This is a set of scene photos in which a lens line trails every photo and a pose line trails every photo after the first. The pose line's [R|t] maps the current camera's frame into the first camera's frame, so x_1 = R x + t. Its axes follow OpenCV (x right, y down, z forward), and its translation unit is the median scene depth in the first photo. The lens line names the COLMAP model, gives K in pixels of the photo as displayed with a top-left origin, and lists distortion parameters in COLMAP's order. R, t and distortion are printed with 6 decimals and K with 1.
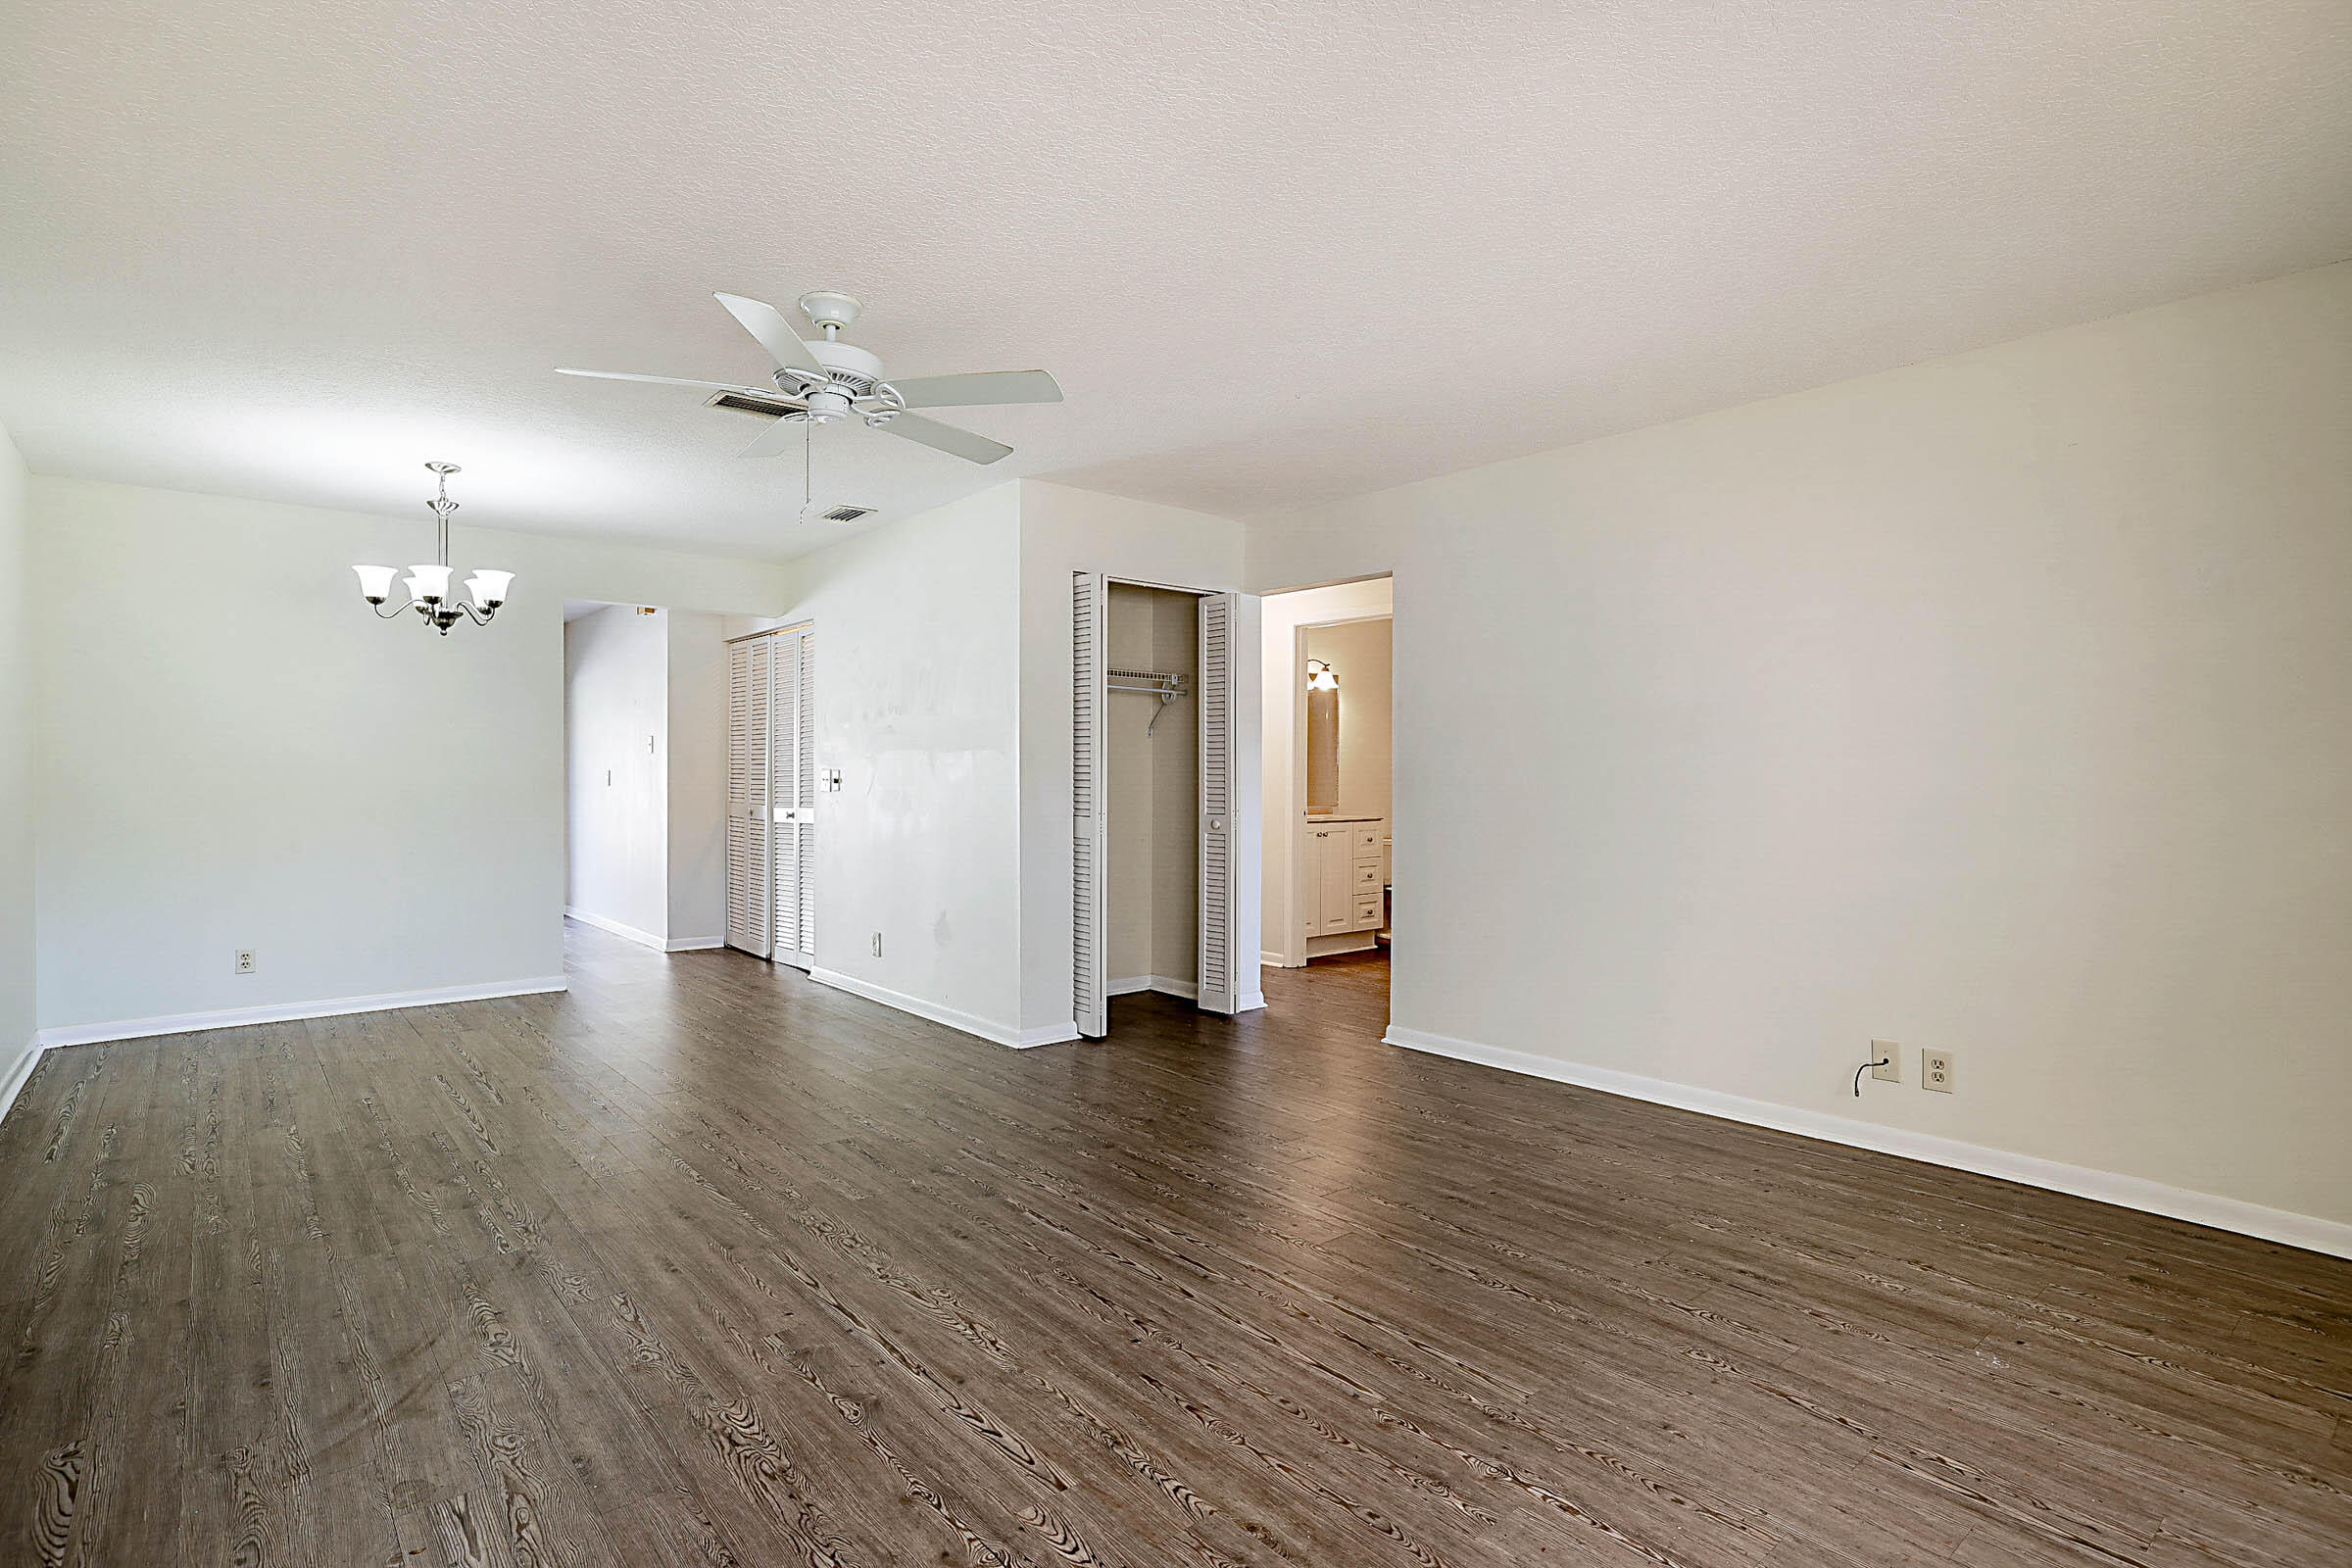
lens RADIAL K [[1154.4, 0, 1168.7], [0, 1154.4, 785.3], [0, 0, 1]] dist [-0.039239, 0.022428]
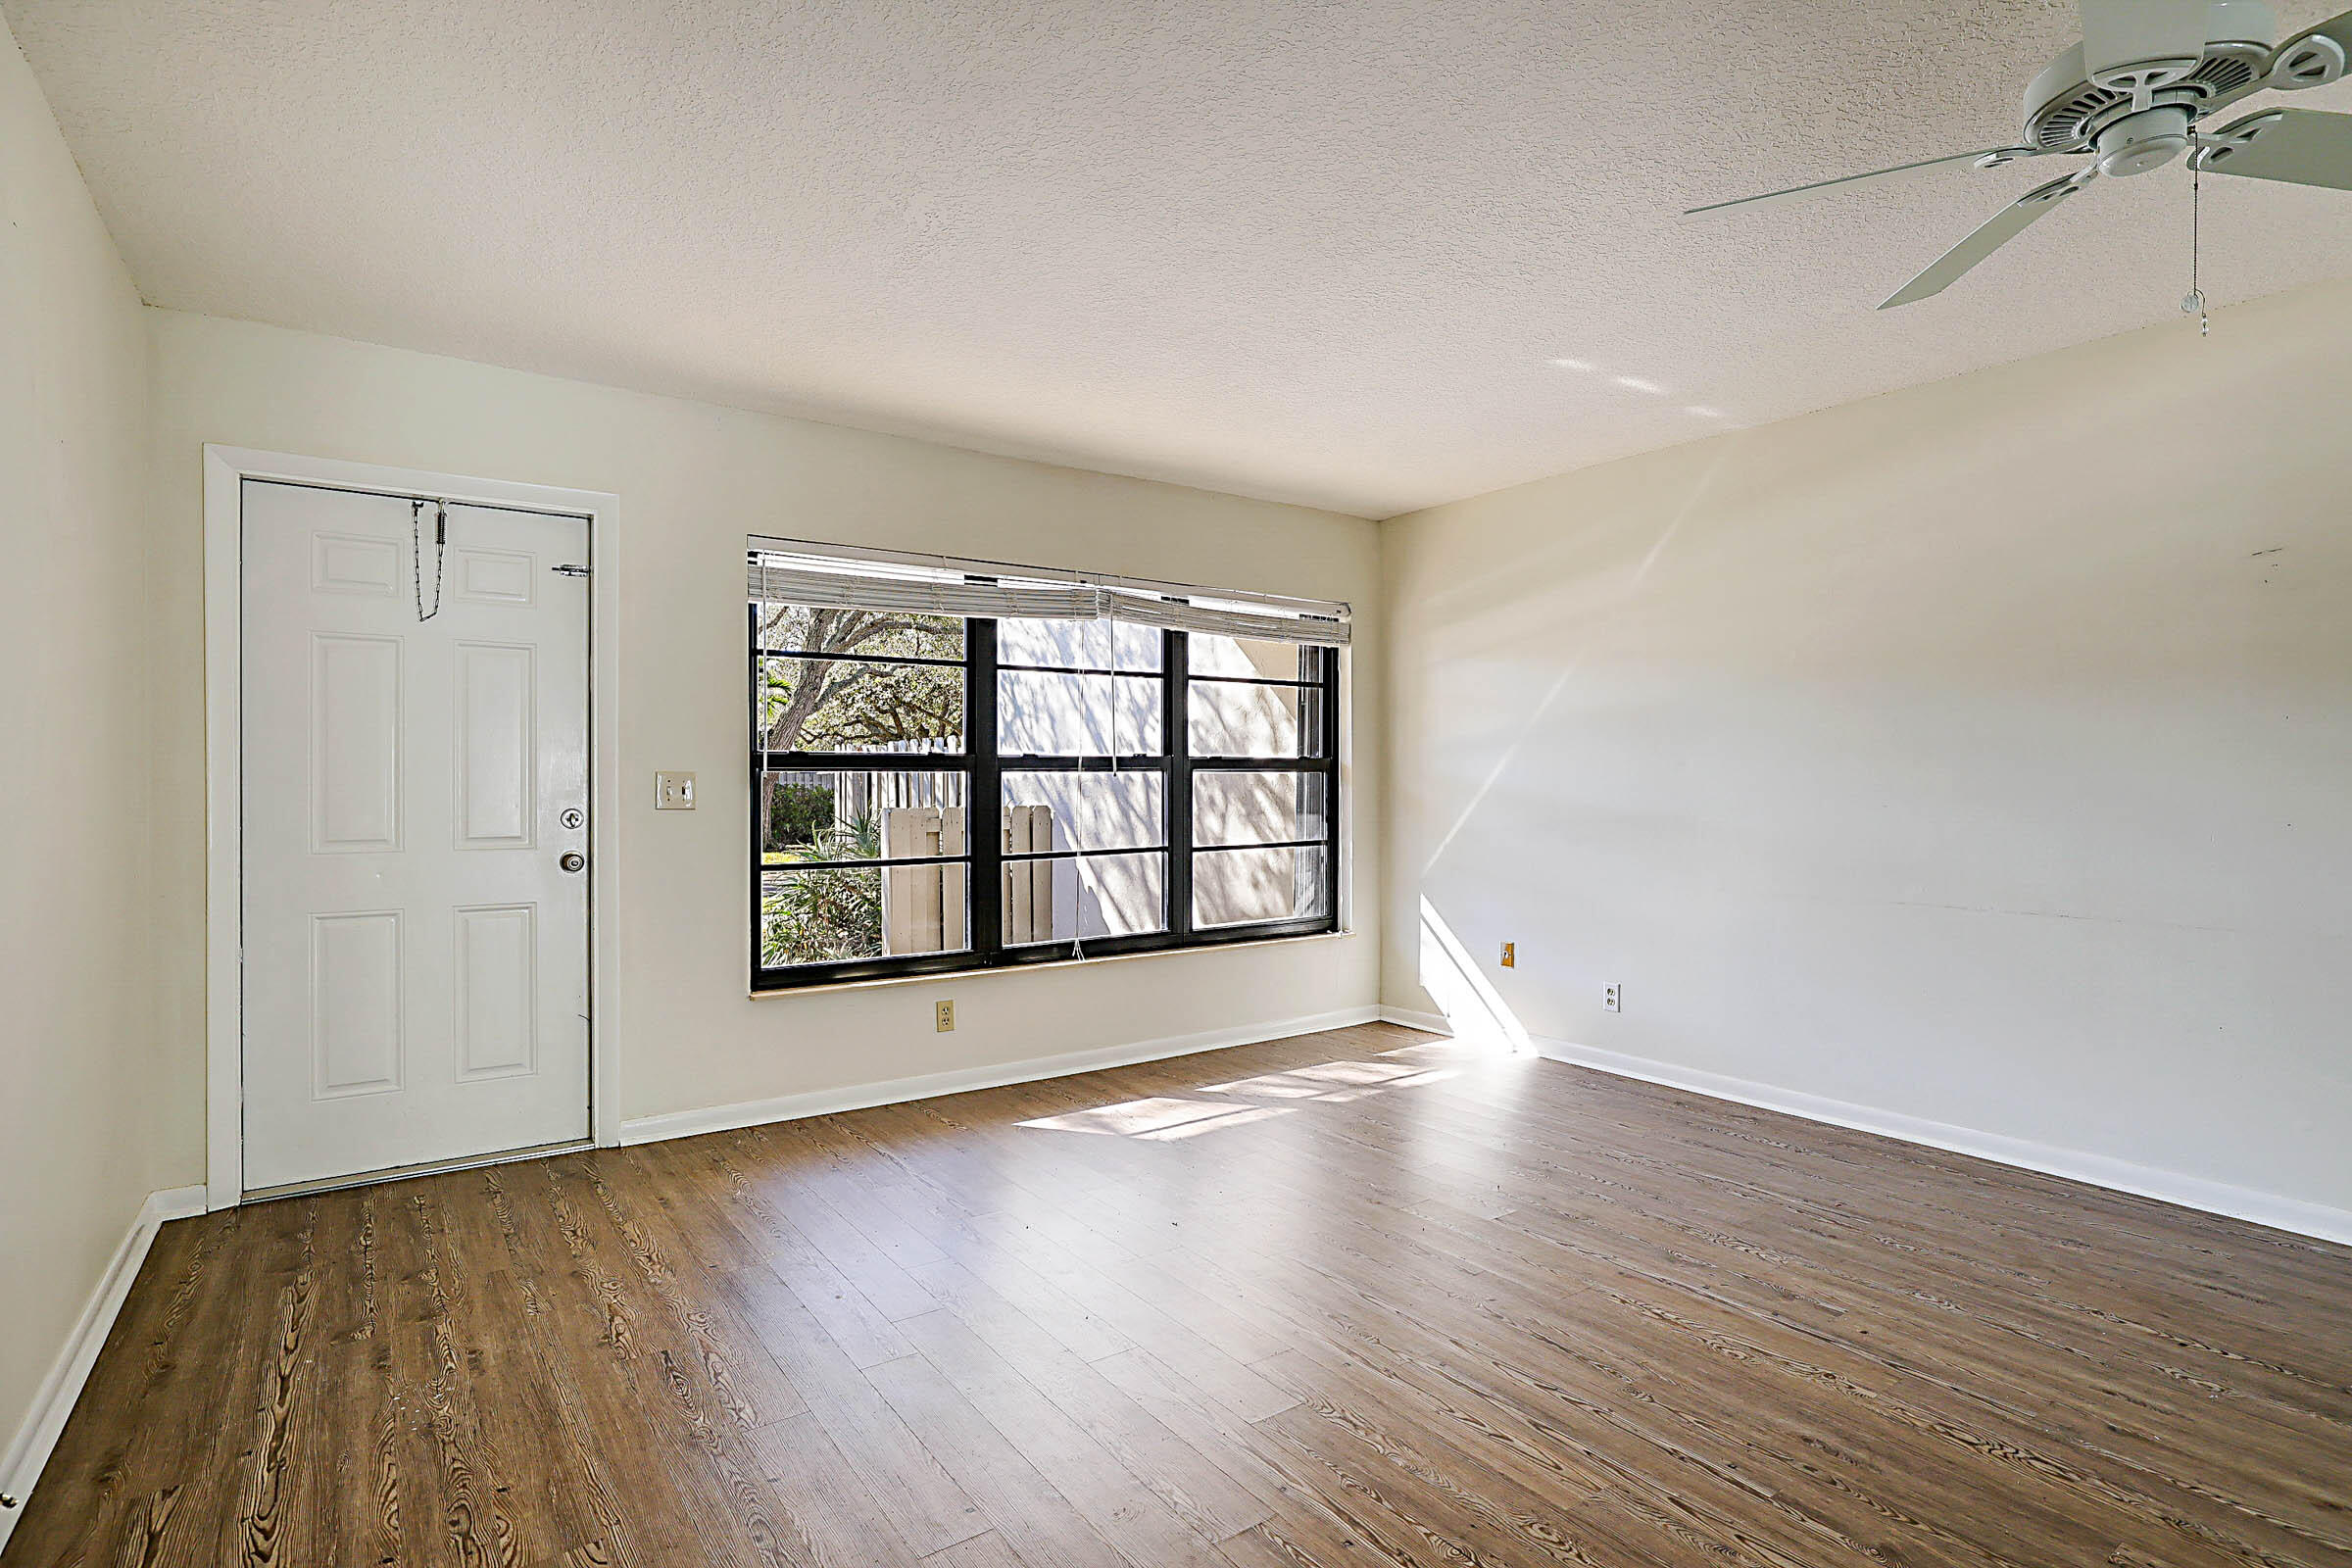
lens RADIAL K [[1154.4, 0, 1168.7], [0, 1154.4, 785.3], [0, 0, 1]] dist [-0.039239, 0.022428]
pose [[-0.996174, -0.002618, 0.087351, 0.153221], [-0.001392, 0.999900, 0.014101, -0.015133], [-0.087379, 0.013926, -0.996078, 1.751994]]
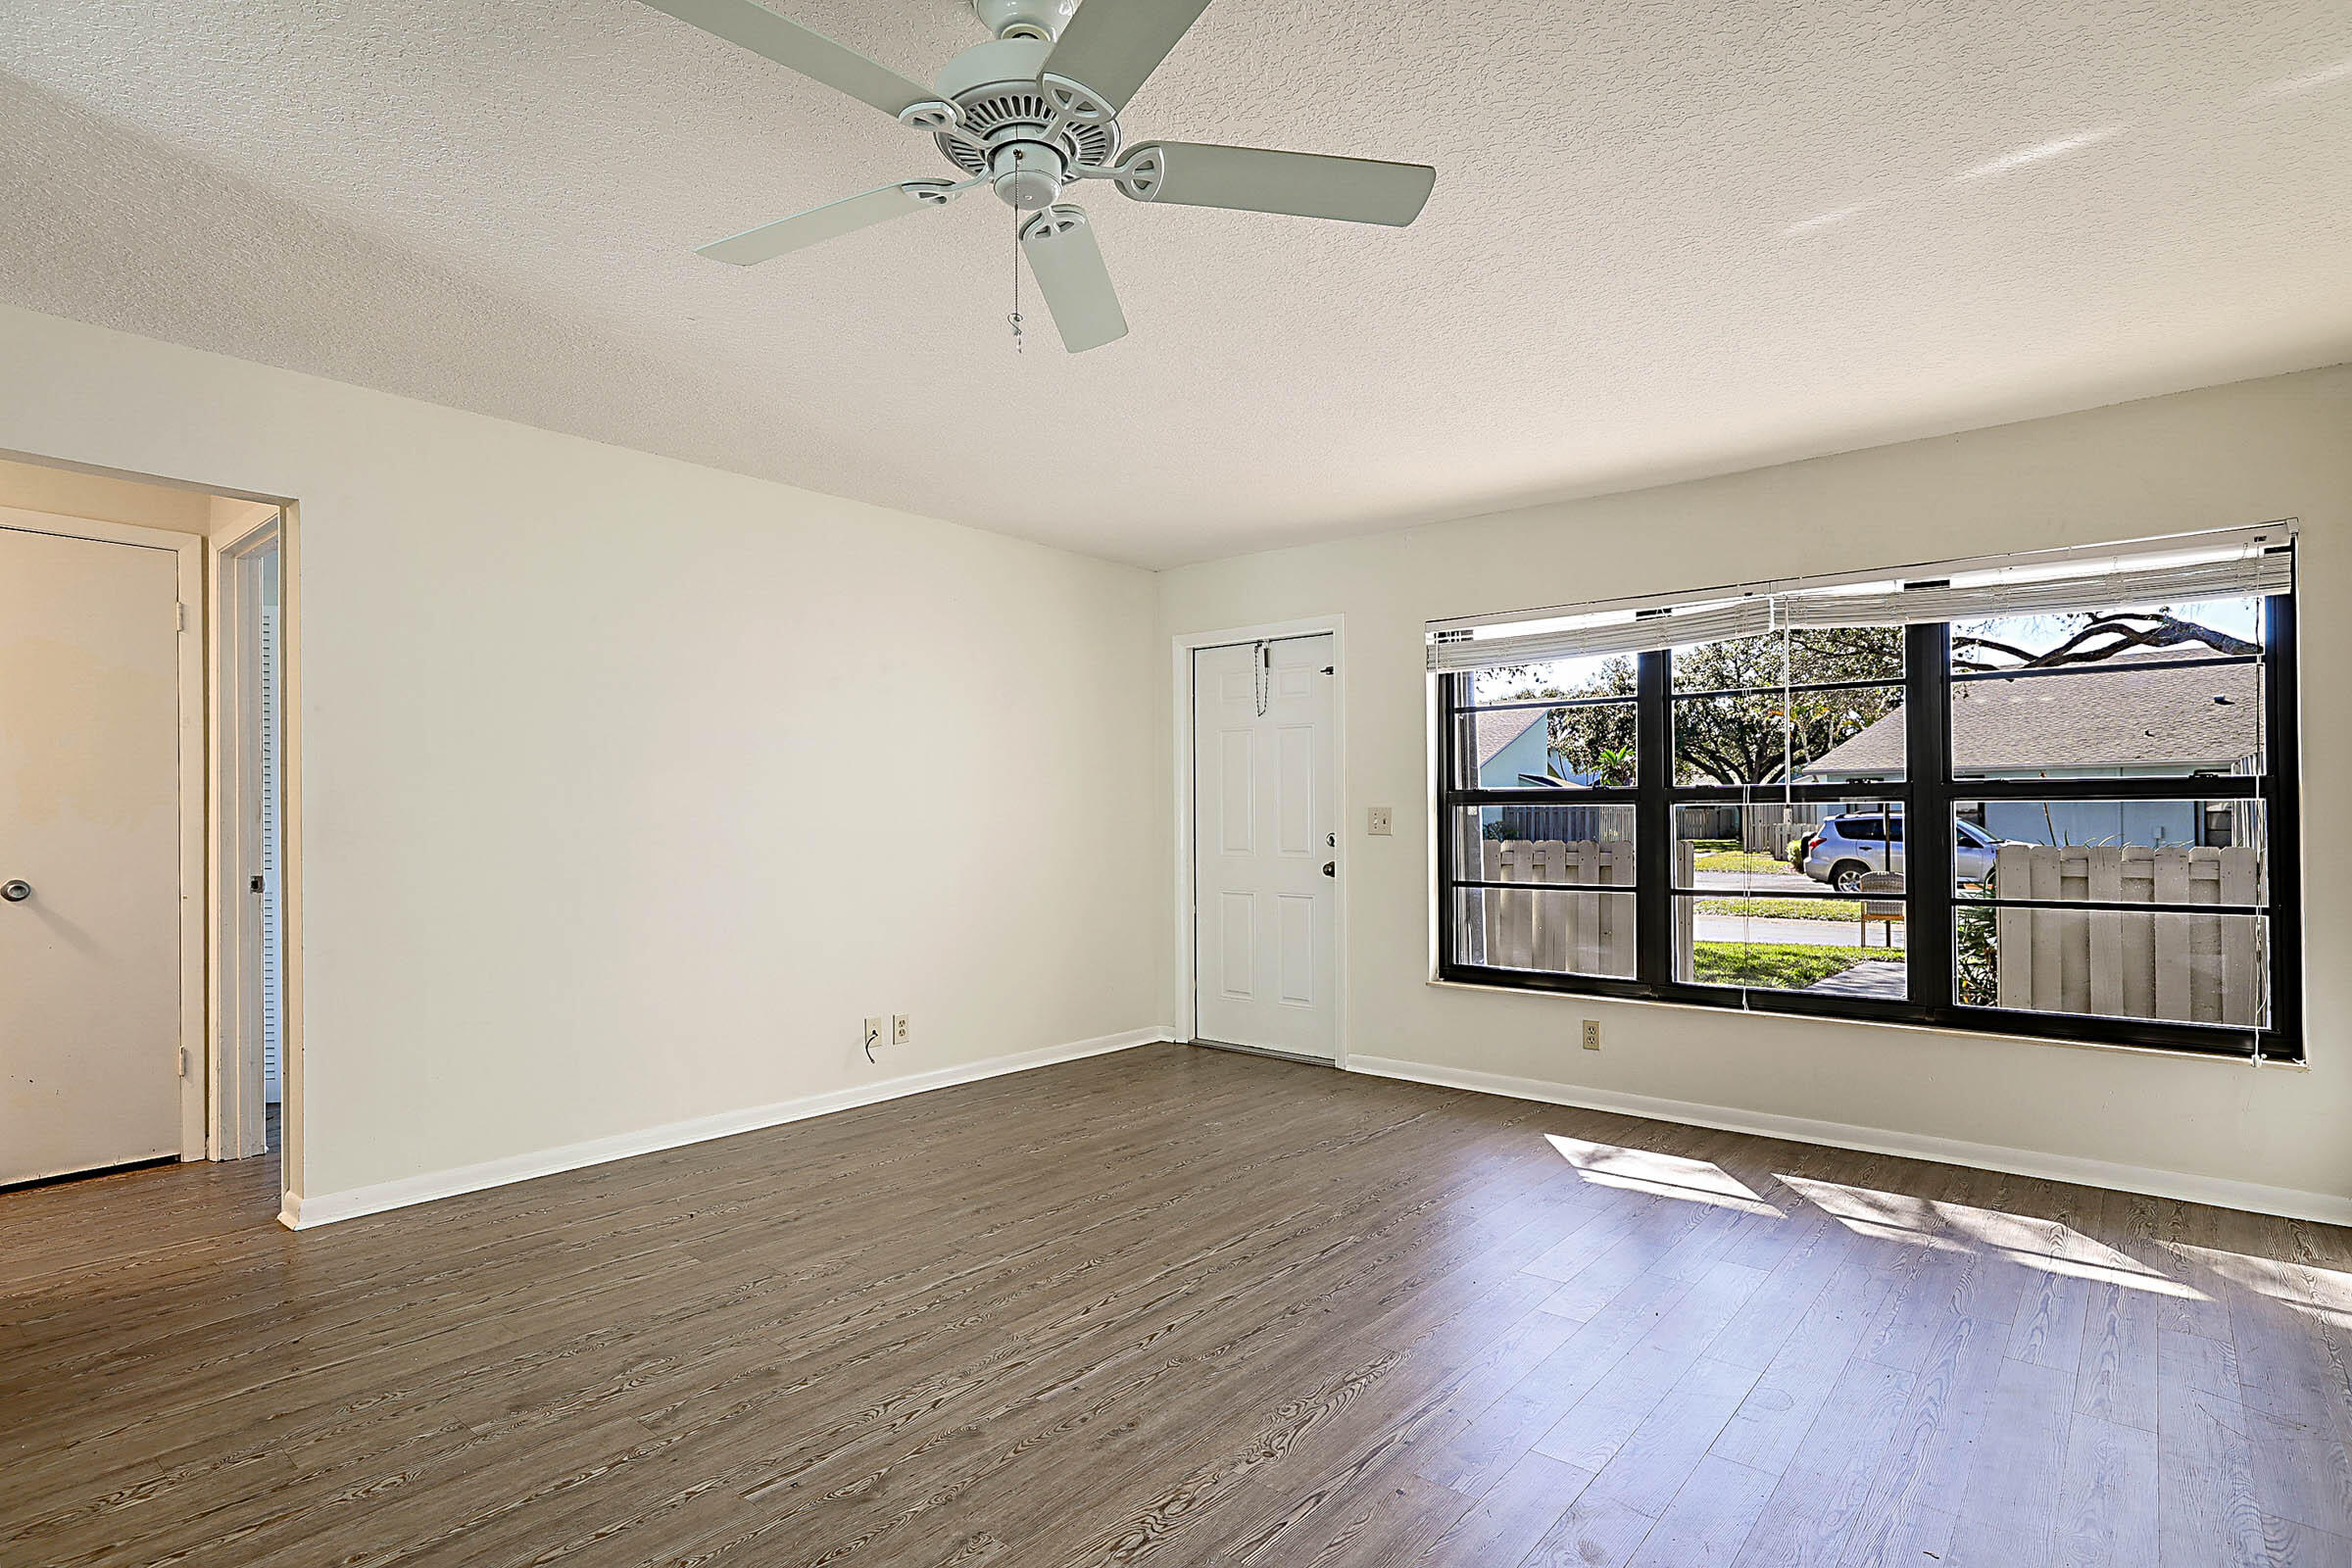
lens RADIAL K [[1194.2, 0, 1176.4], [0, 1194.2, 818.3], [0, 0, 1]] dist [-0.027839, 0.001240]
pose [[-0.173912, -0.003127, 0.984756, -0.963502], [0.009503, 0.999943, 0.004854, -0.006152], [-0.984715, 0.010202, -0.173873, 1.123296]]
